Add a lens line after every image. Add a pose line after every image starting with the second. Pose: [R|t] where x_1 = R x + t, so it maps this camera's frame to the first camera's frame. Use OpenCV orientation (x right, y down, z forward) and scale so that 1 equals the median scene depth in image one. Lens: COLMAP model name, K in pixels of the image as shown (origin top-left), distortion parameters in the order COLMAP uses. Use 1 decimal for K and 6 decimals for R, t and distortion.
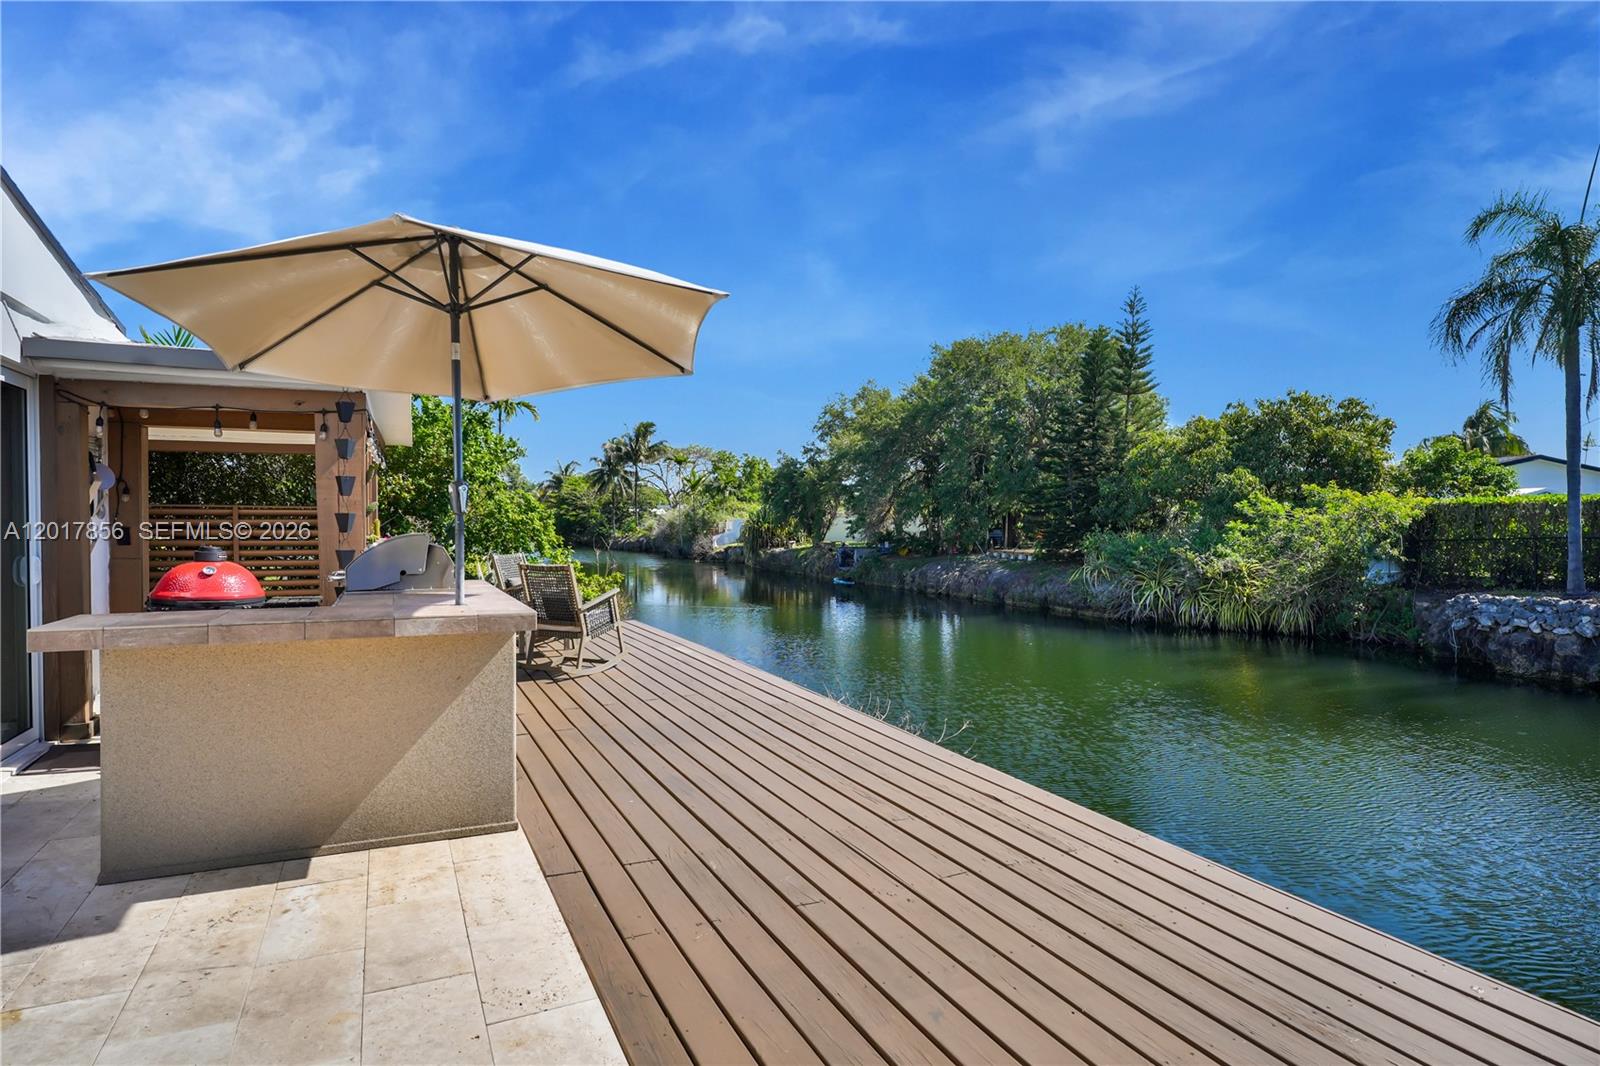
lens RADIAL K [[884.2, 0, 789.8], [0, 884.2, 531.8], [0, 0, 1]] dist [-0.002506, -0.001109]
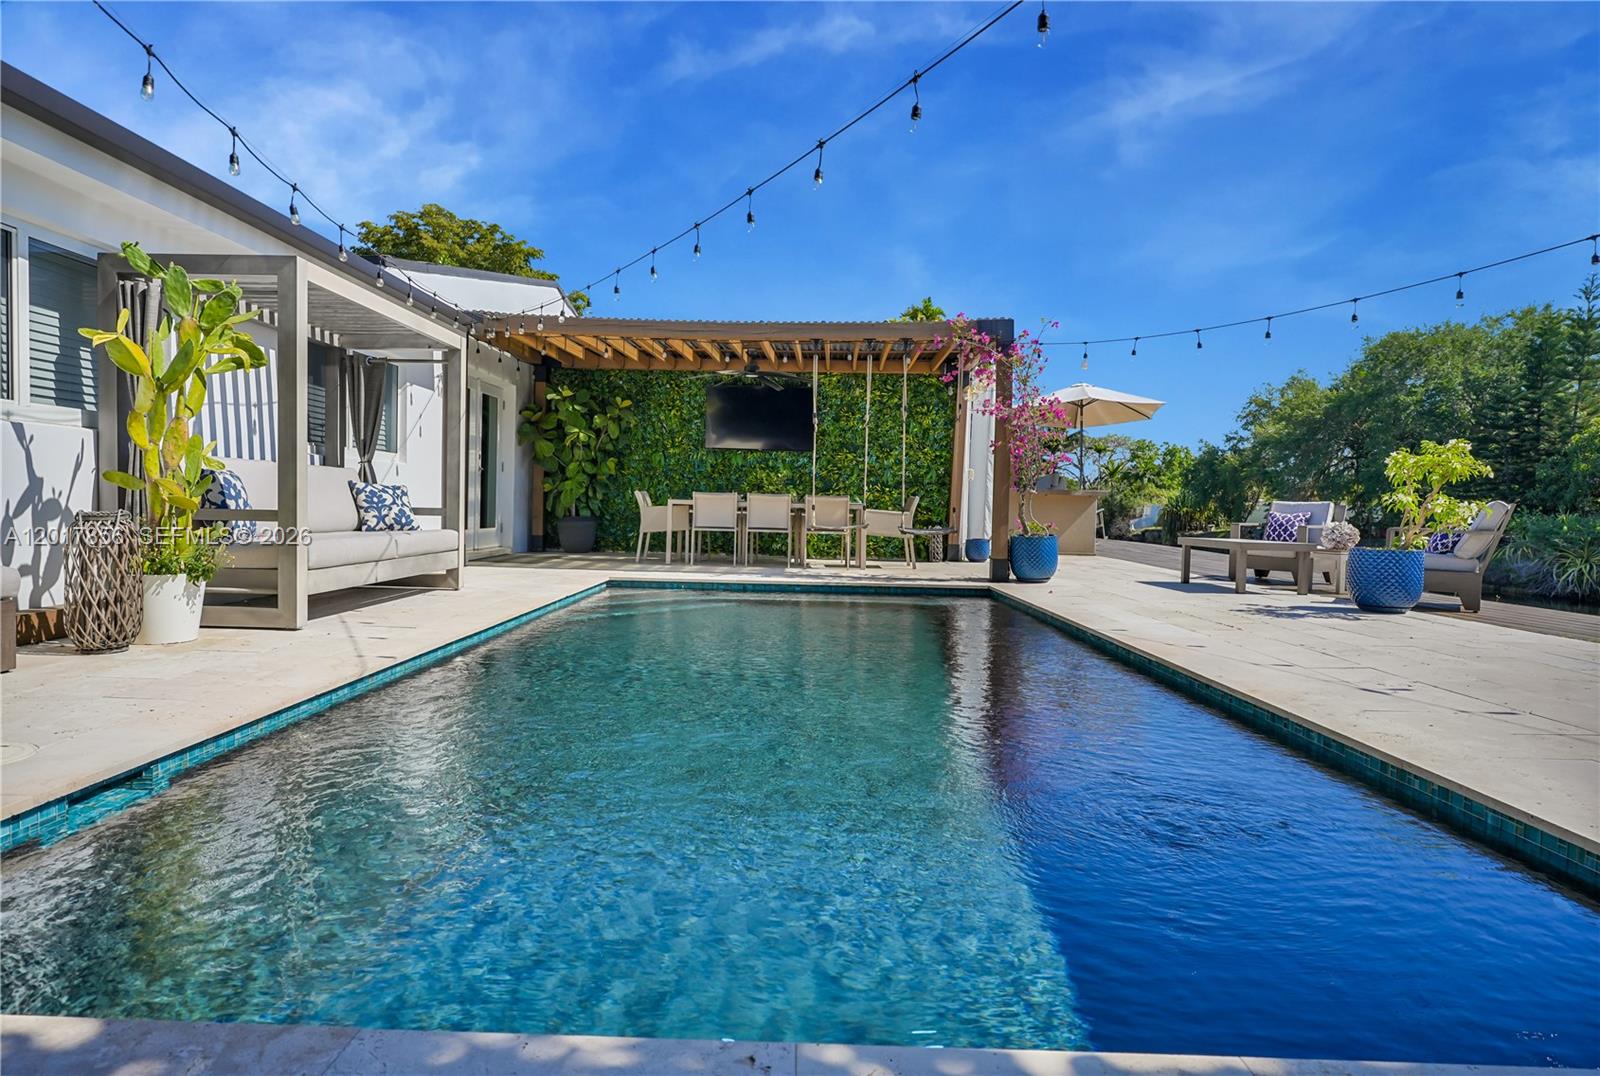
lens RADIAL K [[889.3, 0, 784.4], [0, 889.3, 537.9], [0, 0, 1]] dist [-0.002221, 0.001112]
pose [[0.899328, 0.034767, -0.435891, 0.011822], [-0.026904, 0.999345, 0.024200, 0.022536], [0.436447, -0.010037, 0.899674, -0.283486]]
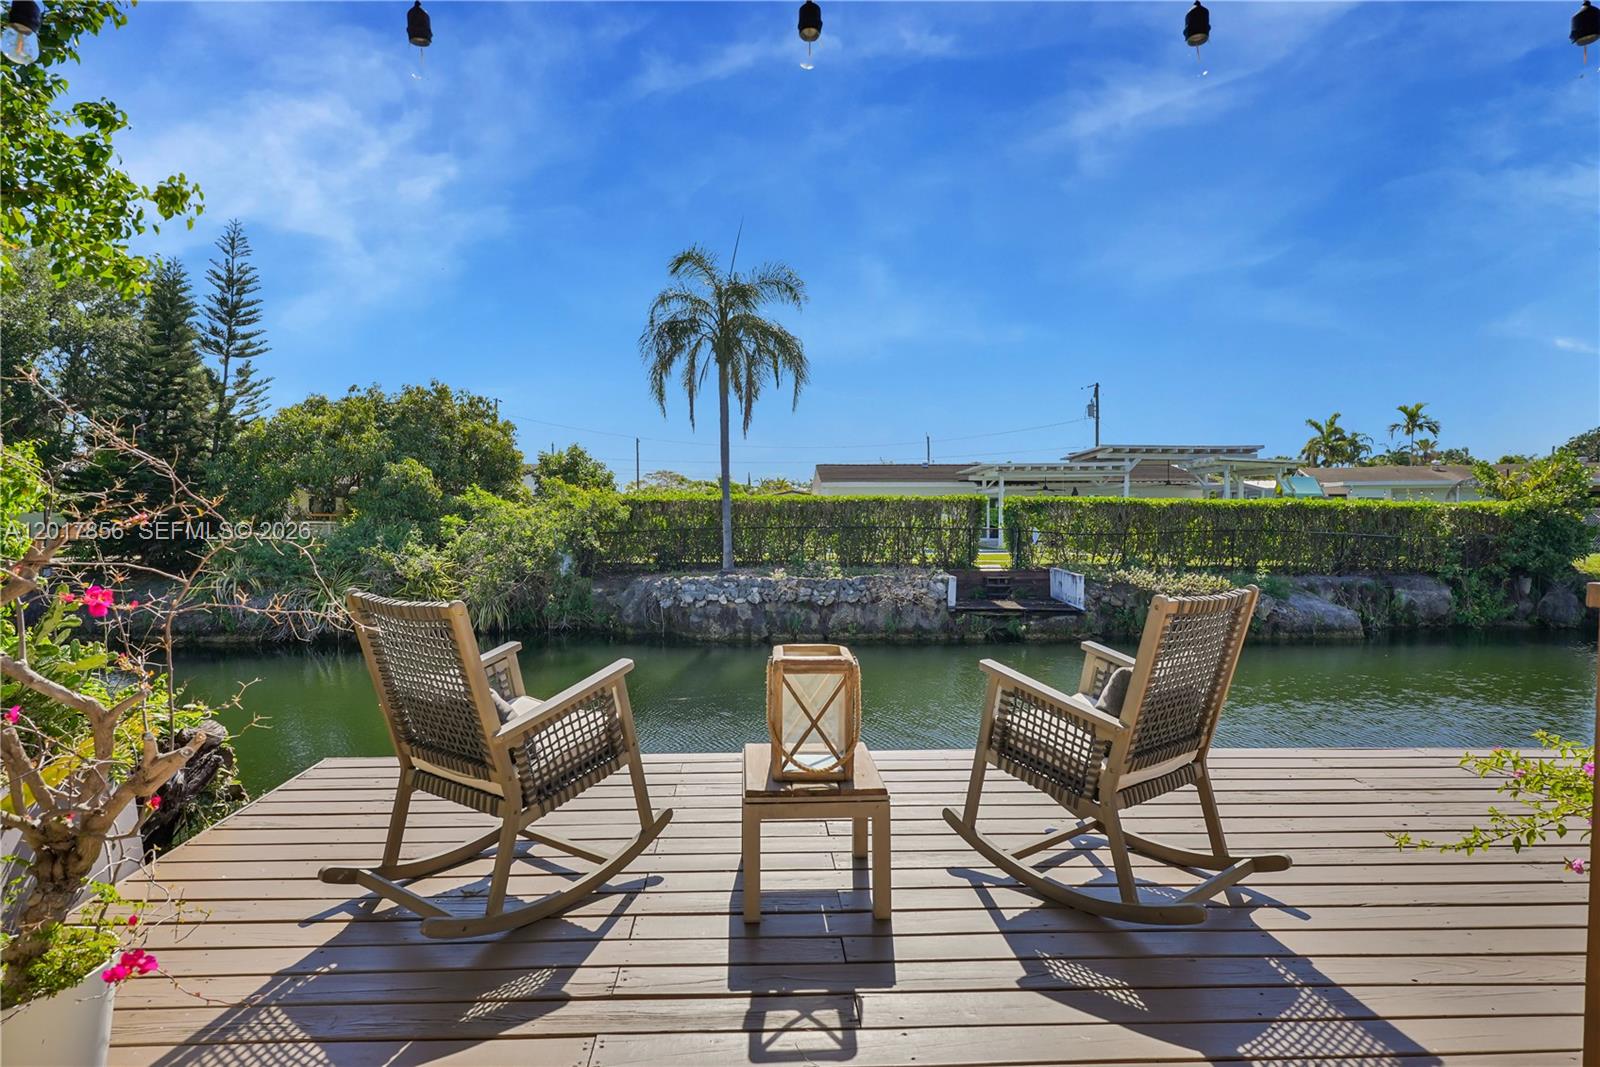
lens RADIAL K [[884.2, 0, 789.8], [0, 884.2, 532.3], [0, 0, 1]] dist [-0.002506, -0.001109]
pose [[0.390109, -0.015599, 0.920637, -0.133976], [0.014526, 0.999836, 0.010786, 0.000364], [-0.920654, 0.009166, 0.390272, 0.211351]]
